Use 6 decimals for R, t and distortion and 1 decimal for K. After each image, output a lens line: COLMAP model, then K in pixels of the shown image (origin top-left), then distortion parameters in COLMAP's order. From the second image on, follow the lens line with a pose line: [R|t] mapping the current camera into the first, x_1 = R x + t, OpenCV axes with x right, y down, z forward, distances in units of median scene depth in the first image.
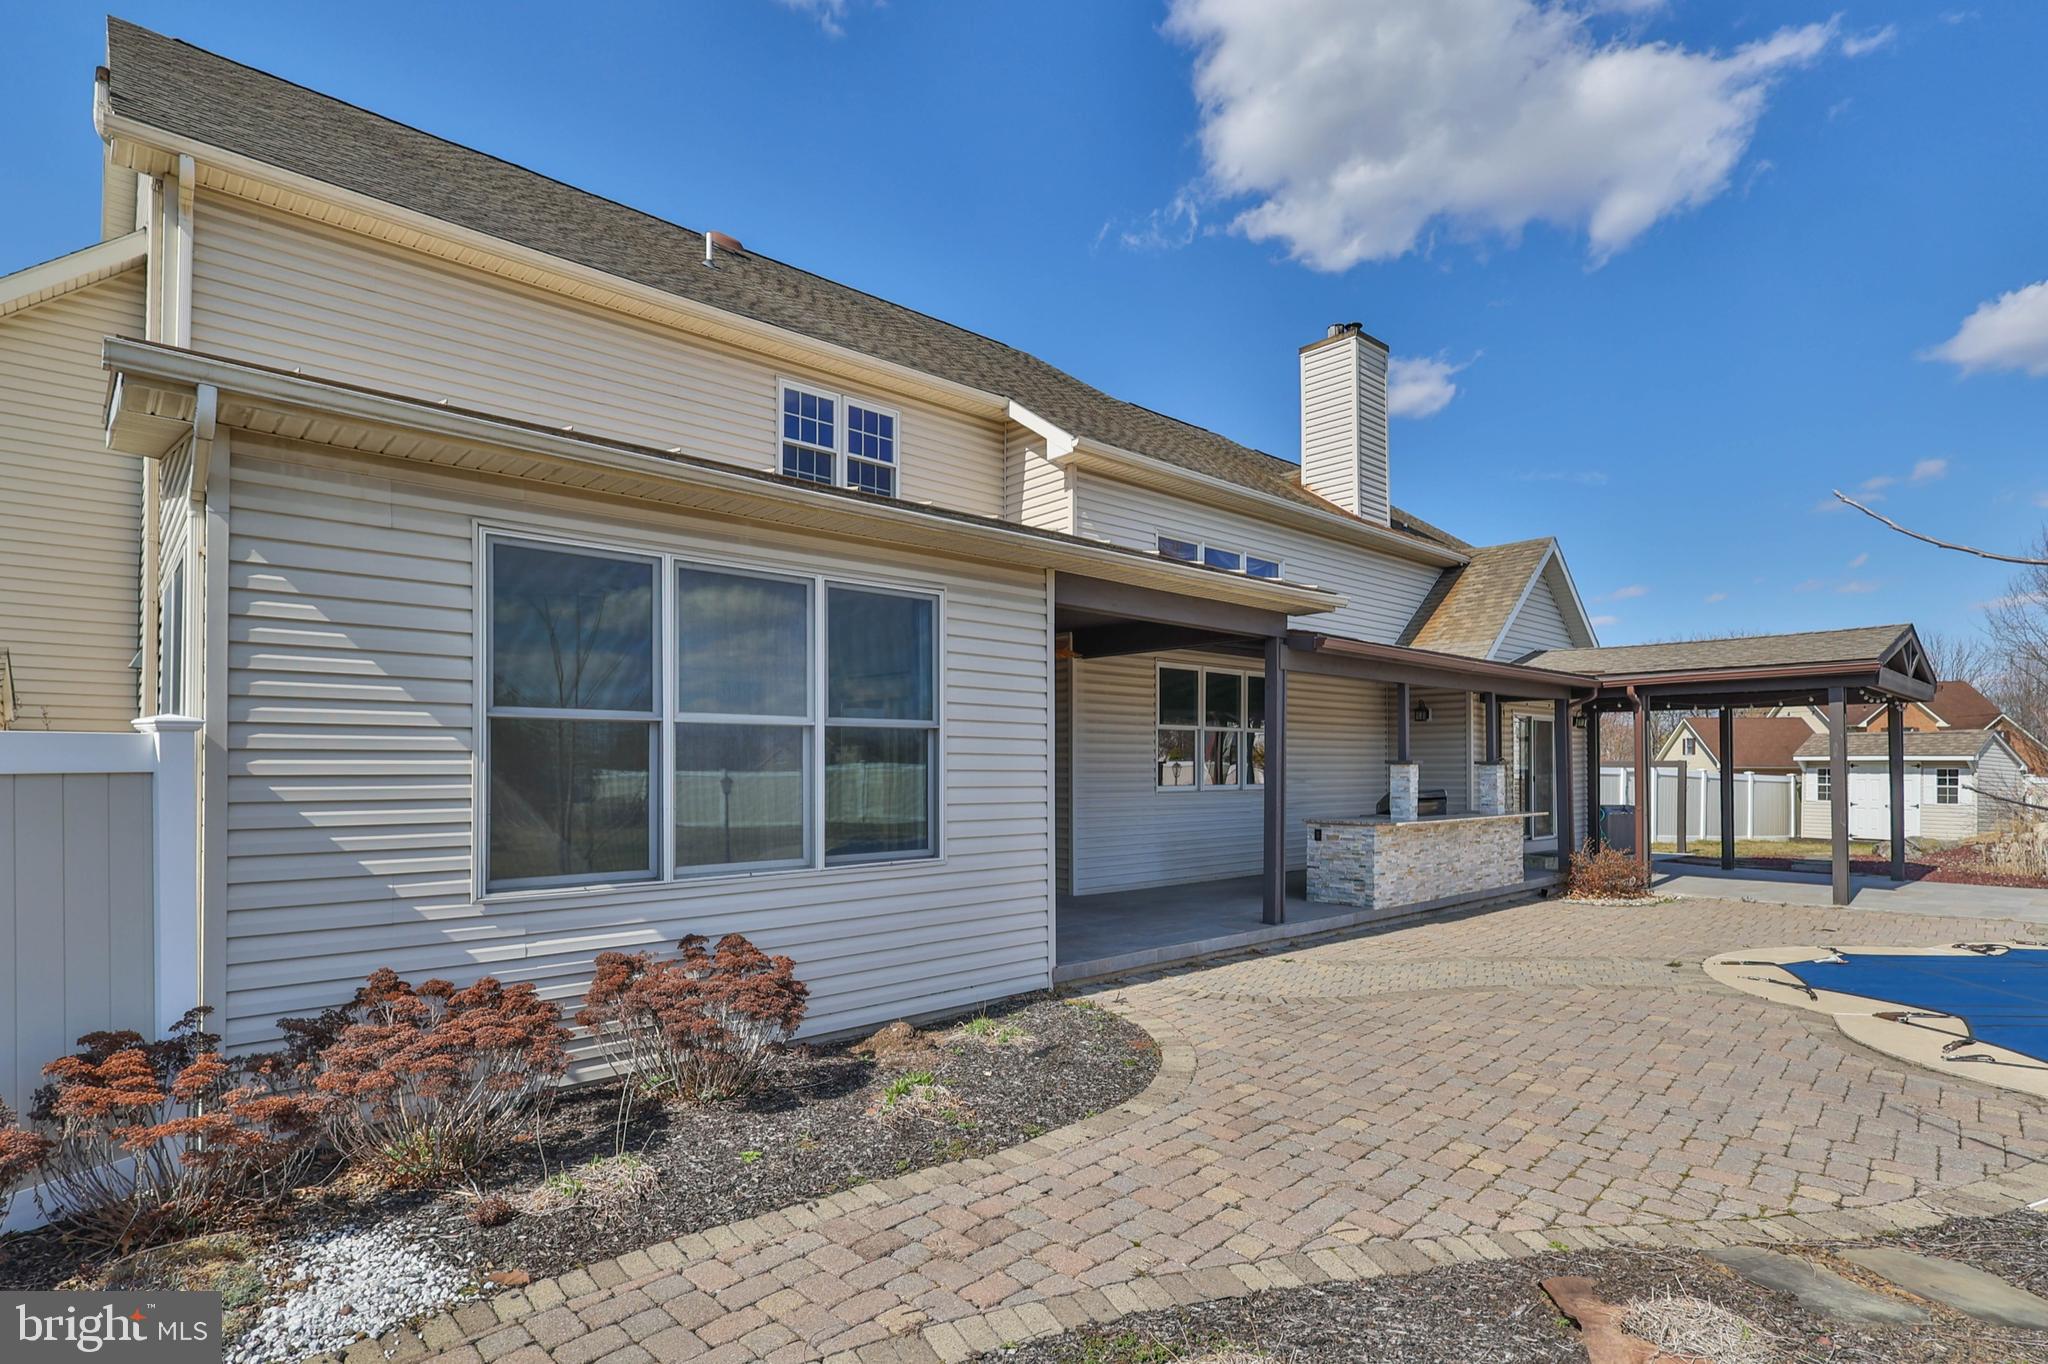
lens RADIAL K [[1029.7, 0, 1019.1], [0, 1029.7, 762.8], [0, 0, 1]] dist [0.001050, 0.000485]
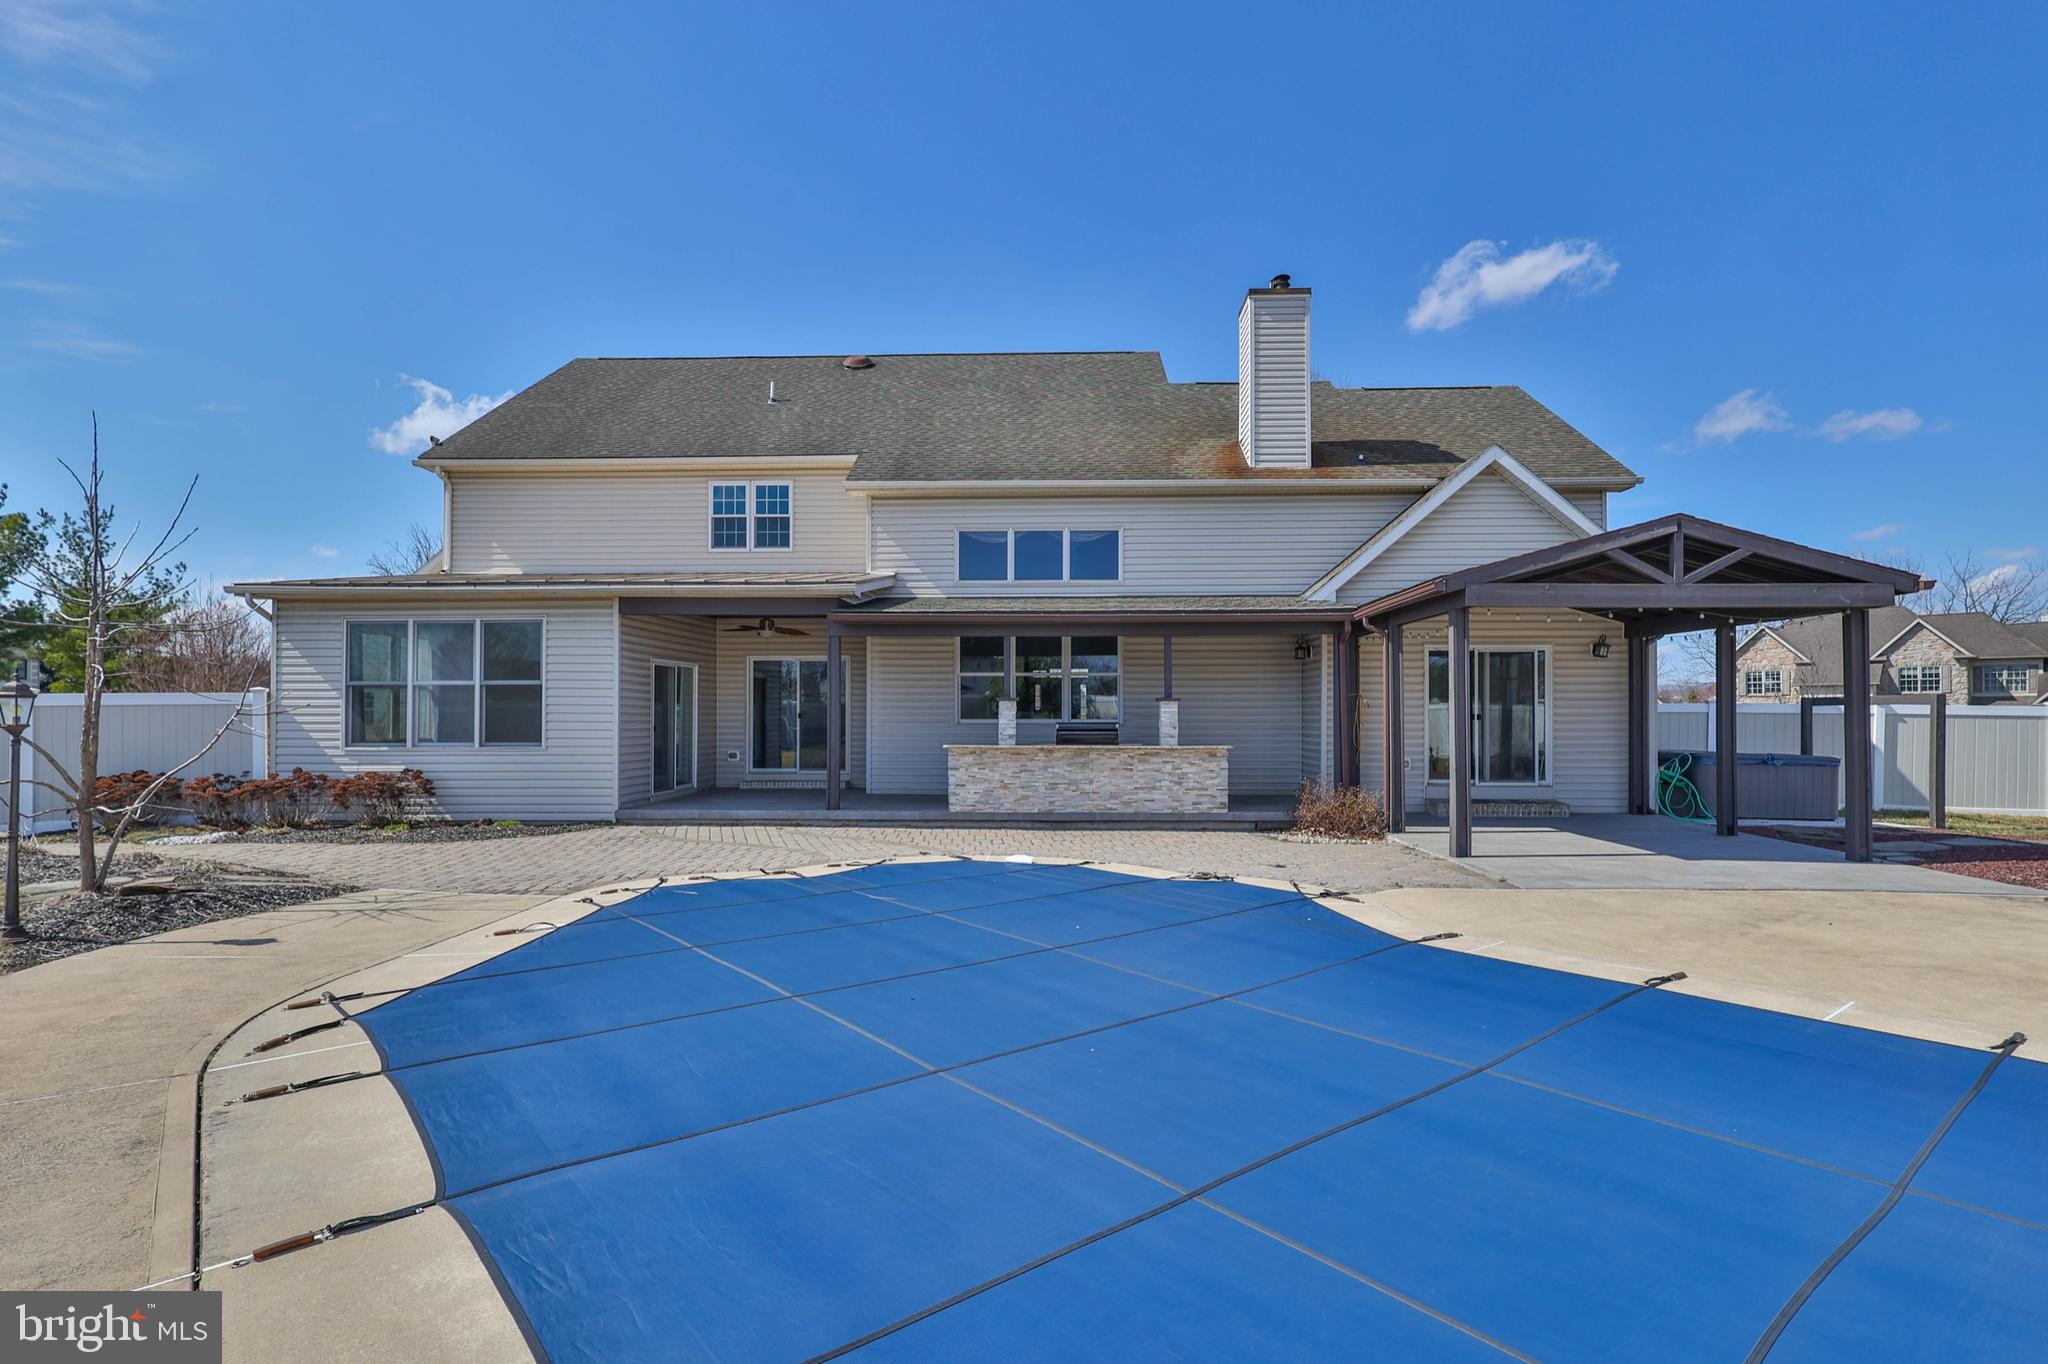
lens RADIAL K [[1023.6, 0, 1012.9], [0, 1023.6, 694.4], [0, 0, 1]] dist [0.000793, 0.000969]
pose [[0.716688, -0.013133, -0.697271, 1.310470], [0.002091, 0.999859, -0.016683, 0.015100], [0.697391, 0.010498, 0.716614, 0.121173]]
